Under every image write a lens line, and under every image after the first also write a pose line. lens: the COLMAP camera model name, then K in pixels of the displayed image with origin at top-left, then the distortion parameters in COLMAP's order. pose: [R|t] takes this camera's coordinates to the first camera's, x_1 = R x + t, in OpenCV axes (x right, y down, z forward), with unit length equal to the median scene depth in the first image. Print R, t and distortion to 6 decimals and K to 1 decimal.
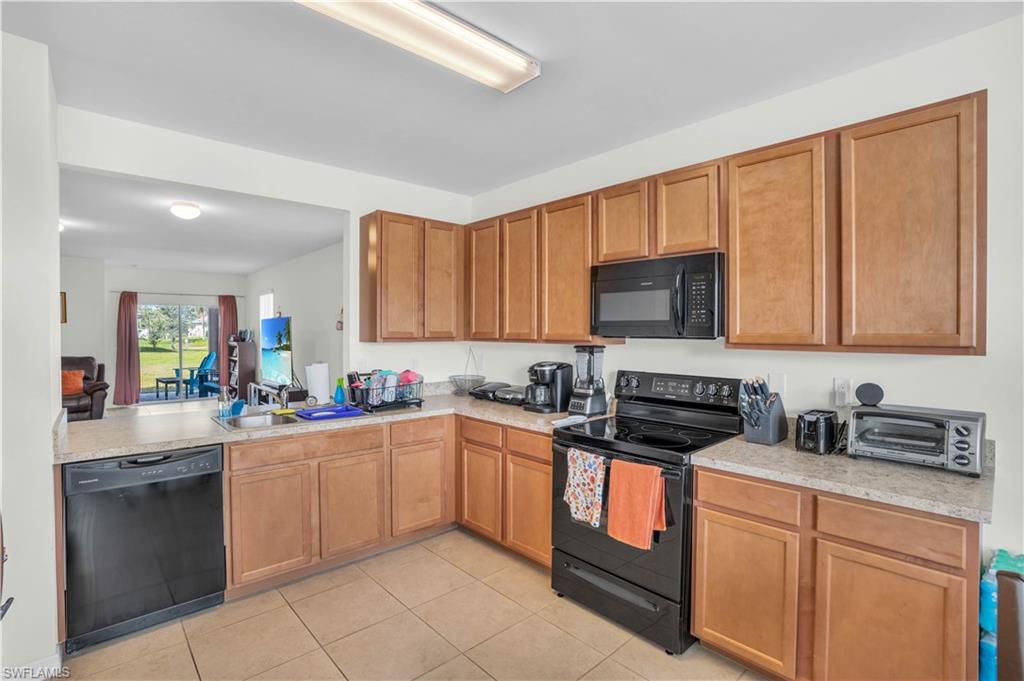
lens RADIAL K [[474.6, 0, 513.3], [0, 474.6, 332.3], [0, 0, 1]] dist [-0.053965, 0.011265]
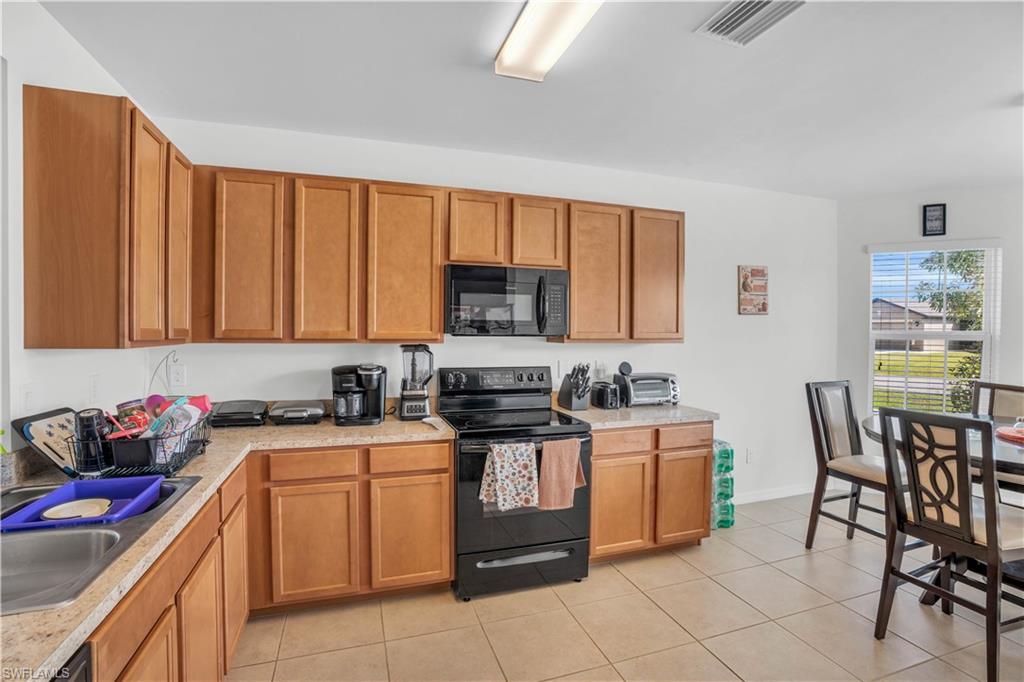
lens RADIAL K [[474.6, 0, 494.8], [0, 474.6, 330.2], [0, 0, 1]] dist [-0.053965, 0.011265]
pose [[0.427388, -0.000931, 0.904068, -0.745014], [-0.005277, 0.999980, 0.003524, -0.005250], [-0.904053, -0.006277, 0.427374, 0.524395]]
